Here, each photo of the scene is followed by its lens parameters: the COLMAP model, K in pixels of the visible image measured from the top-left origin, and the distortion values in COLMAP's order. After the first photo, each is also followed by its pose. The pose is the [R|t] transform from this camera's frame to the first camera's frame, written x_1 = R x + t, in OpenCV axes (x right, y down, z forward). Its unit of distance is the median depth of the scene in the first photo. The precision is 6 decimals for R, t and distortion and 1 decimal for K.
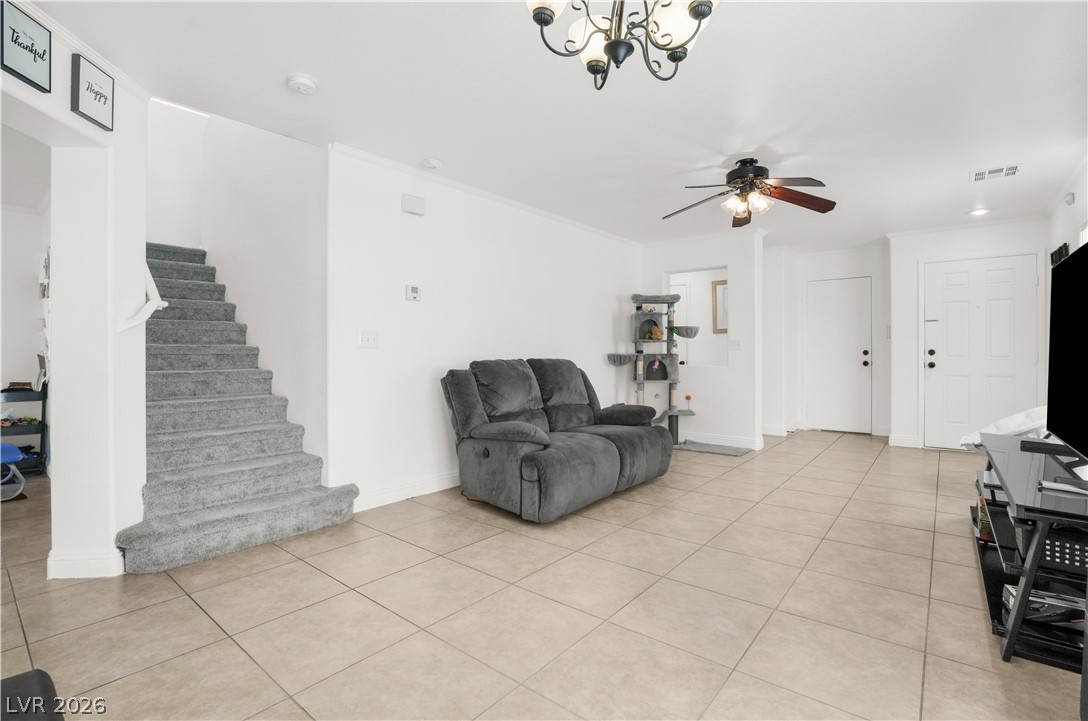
lens RADIAL K [[509.7, 0, 539.2], [0, 509.7, 355.7], [0, 0, 1]] dist [-0.048642, 0.014478]
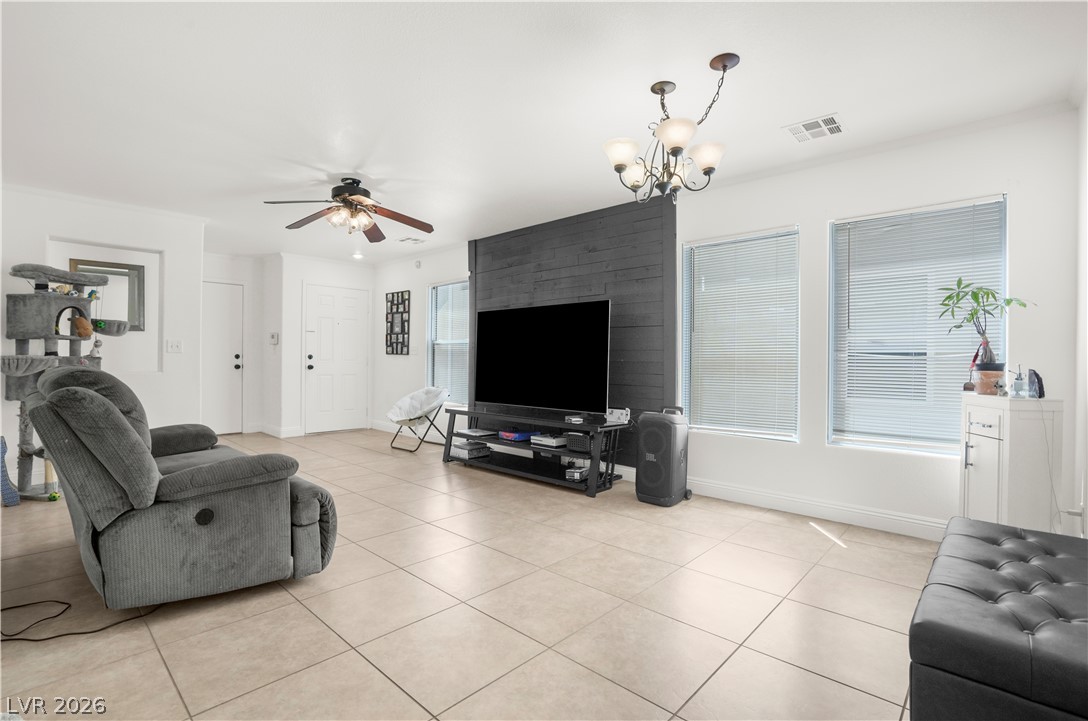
lens RADIAL K [[509.7, 0, 540.6], [0, 509.7, 362.1], [0, 0, 1]] dist [-0.048642, 0.014478]
pose [[0.061148, -0.004651, 0.998118, -0.640748], [-0.001549, 0.999987, 0.004754, -0.000792], [-0.998128, -0.001837, 0.061140, 0.519544]]
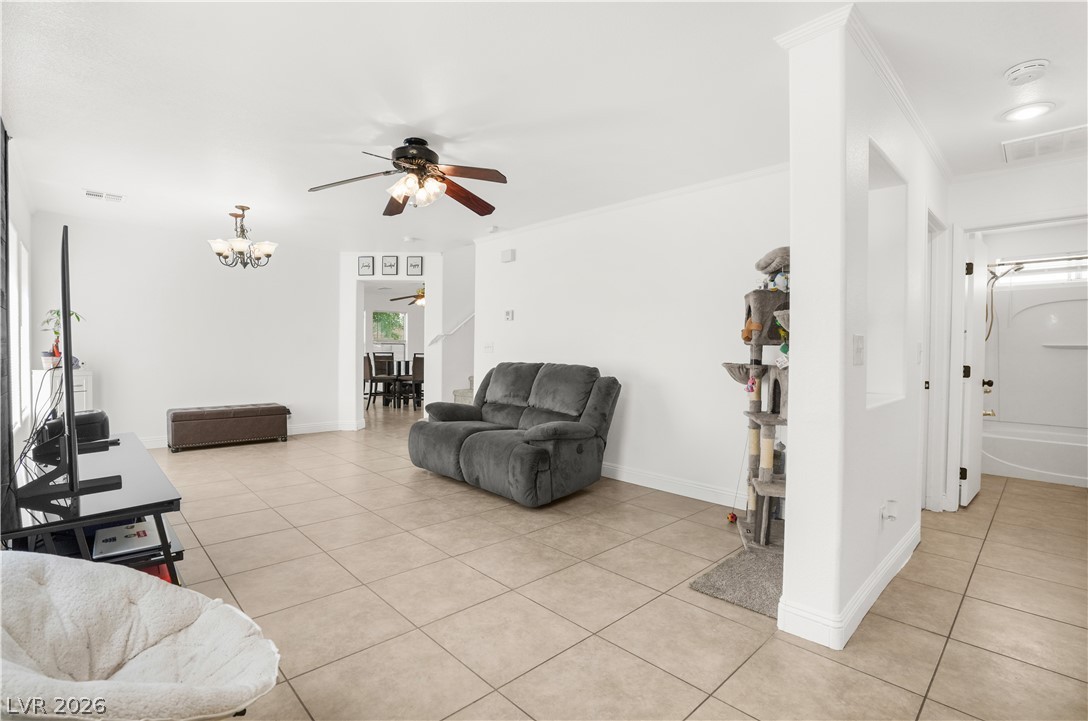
lens RADIAL K [[509.7, 0, 533.0], [0, 509.7, 360.6], [0, 0, 1]] dist [-0.048642, 0.014478]
pose [[-0.133511, 0.026455, -0.990694, 1.264863], [-0.016866, 0.999438, 0.028962, -0.033430], [0.990904, 0.020576, -0.132990, 1.325043]]
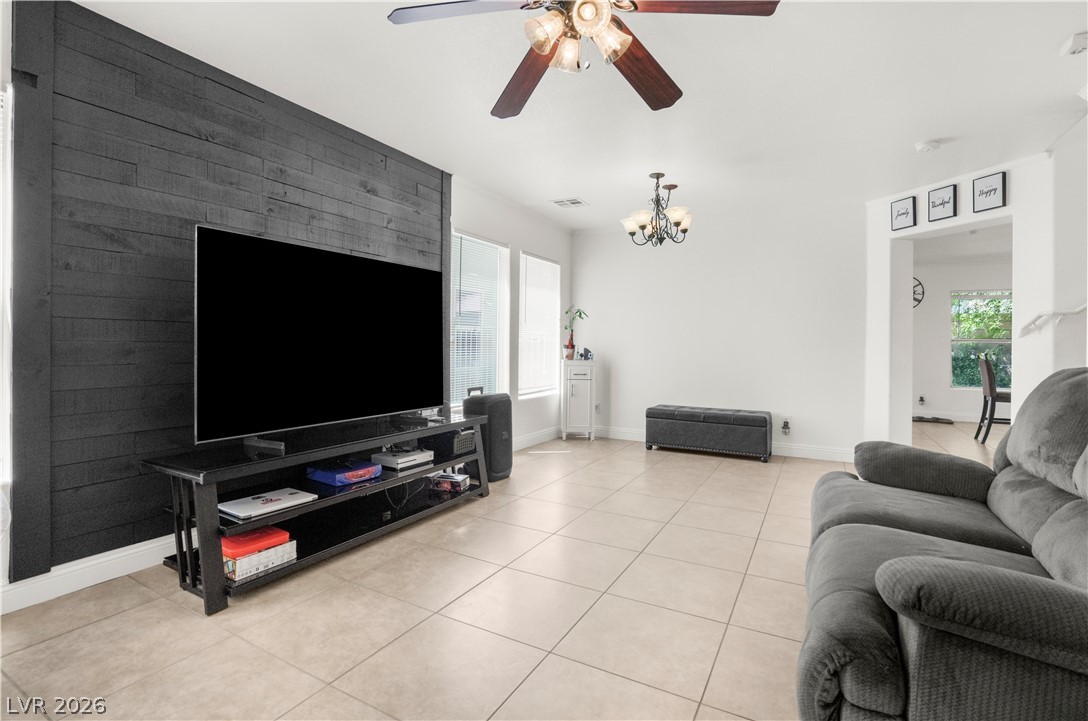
lens RADIAL K [[509.7, 0, 544.0], [0, 509.7, 350.3], [0, 0, 1]] dist [-0.048642, 0.014478]
pose [[-0.983343, -0.009375, -0.181515, 0.529286], [-0.012564, 0.999786, 0.016424, -0.005359], [0.181323, 0.018430, -0.983251, 1.463410]]
